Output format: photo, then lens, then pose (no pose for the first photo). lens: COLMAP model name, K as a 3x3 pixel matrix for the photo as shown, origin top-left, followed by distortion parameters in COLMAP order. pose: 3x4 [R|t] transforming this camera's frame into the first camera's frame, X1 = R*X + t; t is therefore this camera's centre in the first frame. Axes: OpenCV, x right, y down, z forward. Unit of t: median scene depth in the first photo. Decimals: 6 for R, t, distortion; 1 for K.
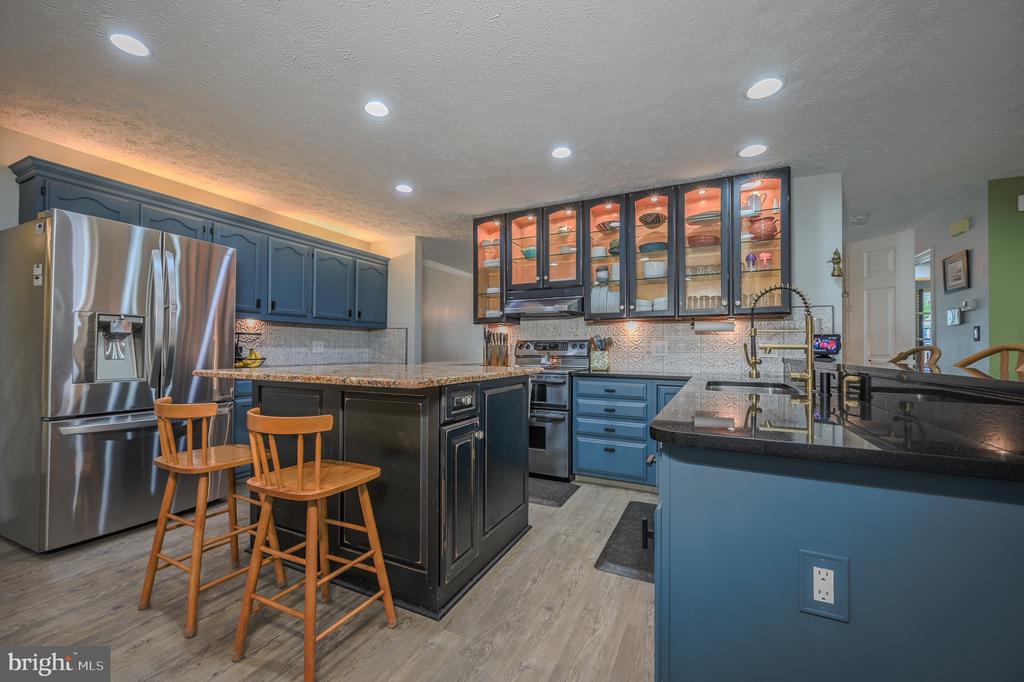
lens RADIAL K [[411.8, 0, 511.0], [0, 411.8, 342.9], [0, 0, 1]] dist [0.011935, -0.000404]
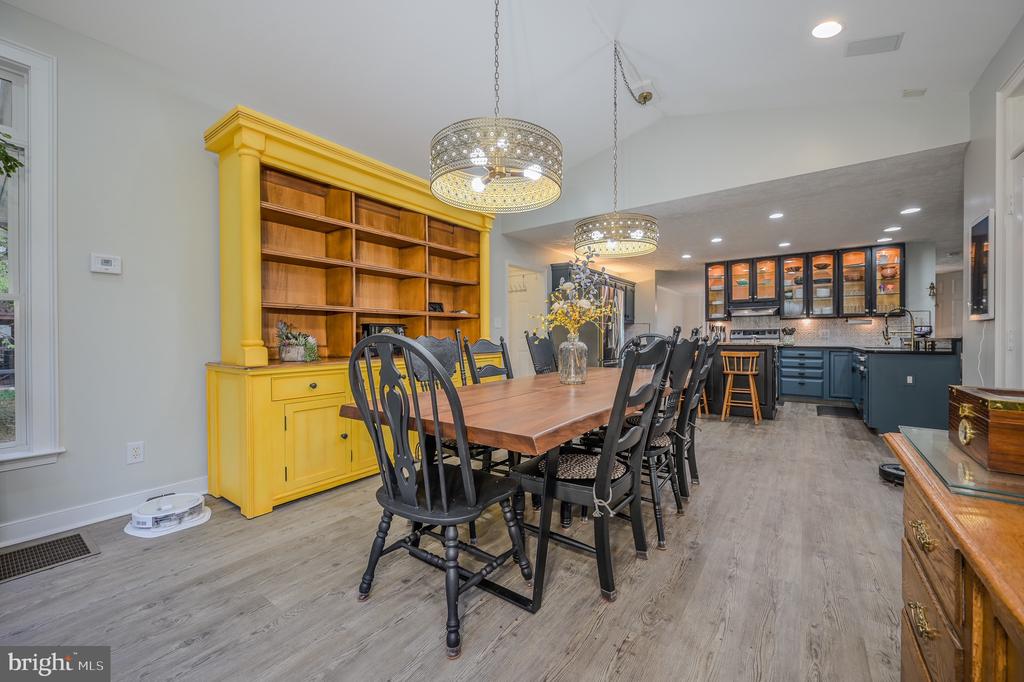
lens RADIAL K [[411.8, 0, 512.7], [0, 411.8, 337.3], [0, 0, 1]] dist [0.011935, -0.000404]
pose [[0.985470, -0.008437, -0.169639, -0.728223], [0.010570, 0.999876, 0.011676, -0.006146], [0.169519, -0.013299, 0.985437, -1.112453]]
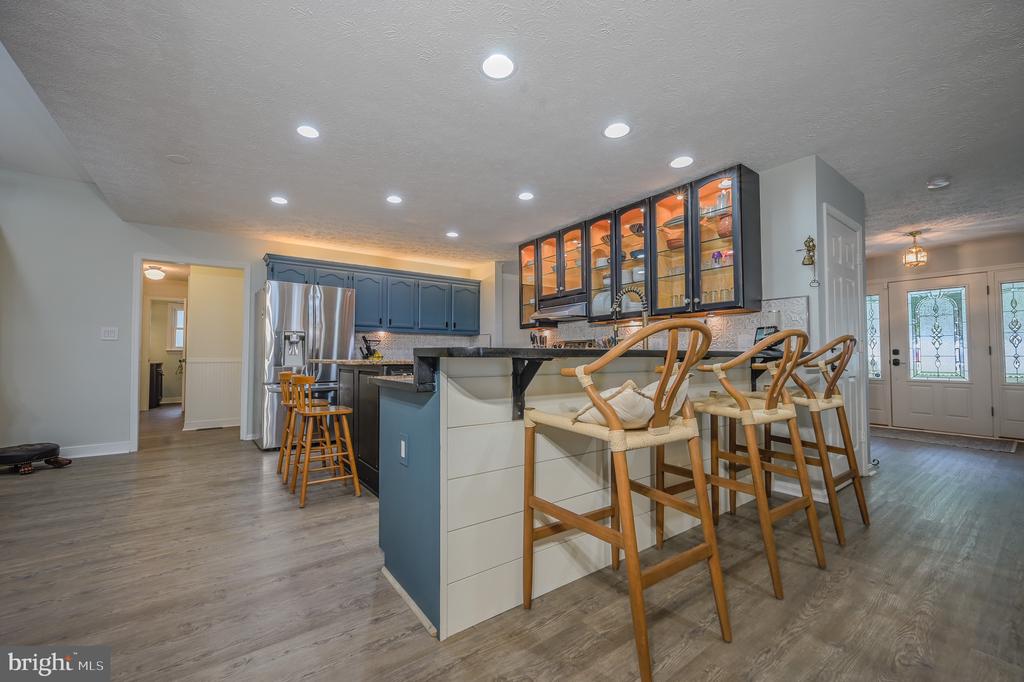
lens RADIAL K [[411.8, 0, 510.9], [0, 411.8, 346.8], [0, 0, 1]] dist [0.011935, -0.000404]
pose [[0.886945, -0.016656, -0.461574, 0.532679], [0.013159, 0.999855, -0.010795, 0.024636], [0.461687, 0.003501, 0.887036, -0.142003]]
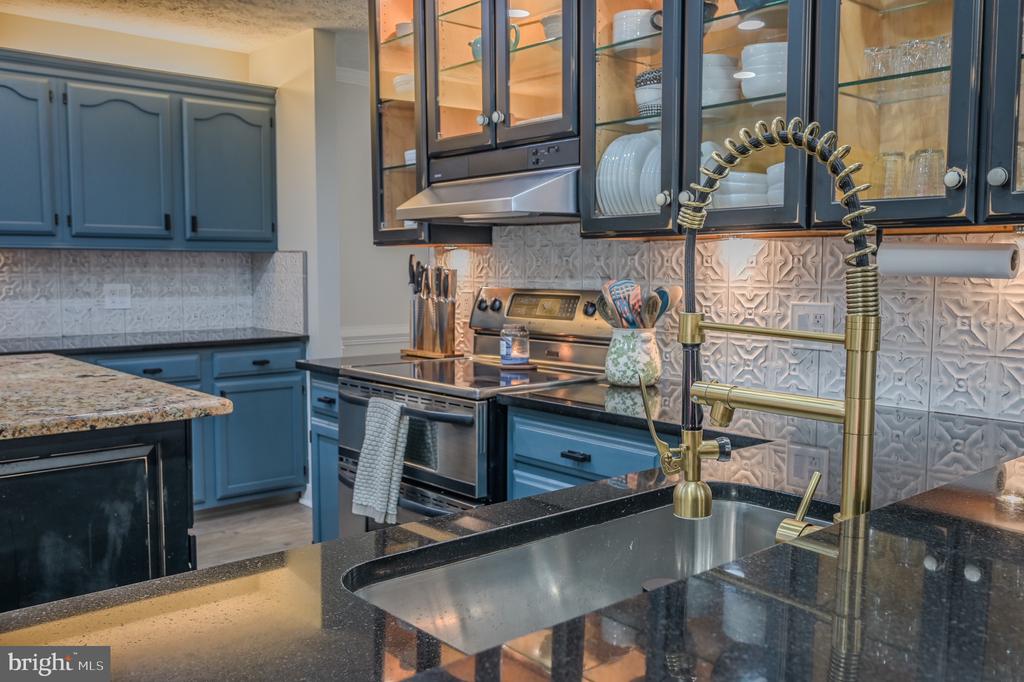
lens RADIAL K [[907.8, 0, 515.7], [0, 907.8, 335.9], [0, 0, 1]] dist [0.004941, 0.003720]
pose [[0.922333, 0.027053, -0.385447, 0.426960], [0.008252, 0.995939, 0.089647, -0.042377], [0.386307, -0.085865, 0.918365, 0.285449]]
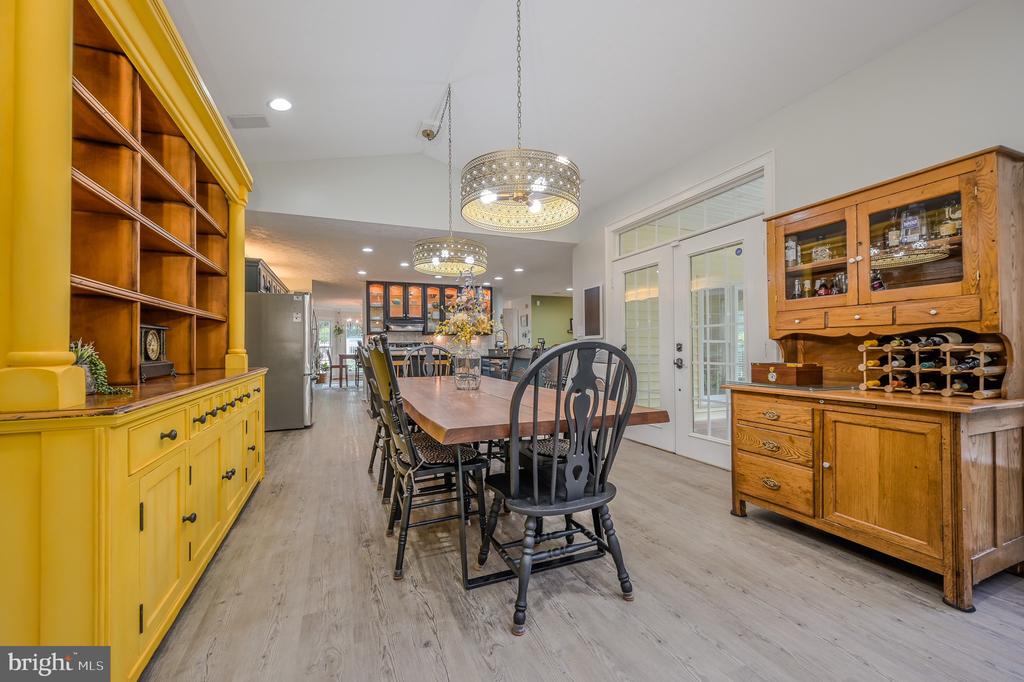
lens RADIAL K [[411.8, 0, 510.4], [0, 411.8, 347.2], [0, 0, 1]] dist [0.011935, -0.000404]
pose [[0.667245, -0.007632, 0.744799, -1.280982], [0.000539, 0.999952, 0.009764, -0.004917], [-0.744838, -0.006114, 0.667218, -0.962211]]
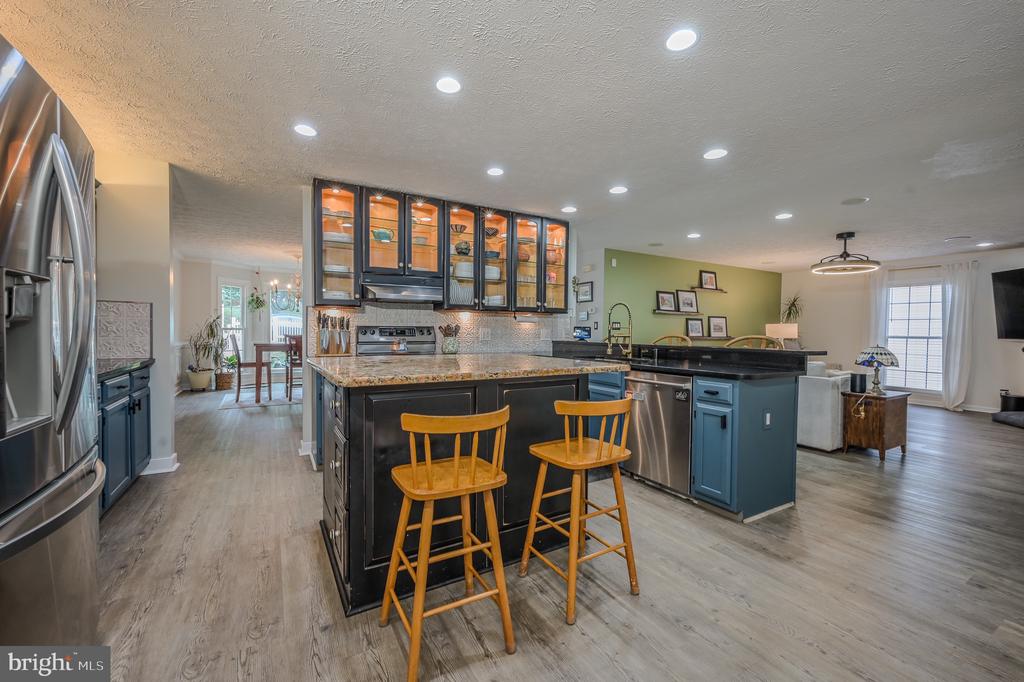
lens RADIAL K [[411.8, 0, 521.7], [0, 411.8, 343.9], [0, 0, 1]] dist [0.011935, -0.000404]
pose [[0.542847, -0.029129, 0.839326, -0.663487], [-0.017741, 0.998778, 0.046137, -0.017007], [-0.839644, -0.039936, 0.541667, 0.216046]]
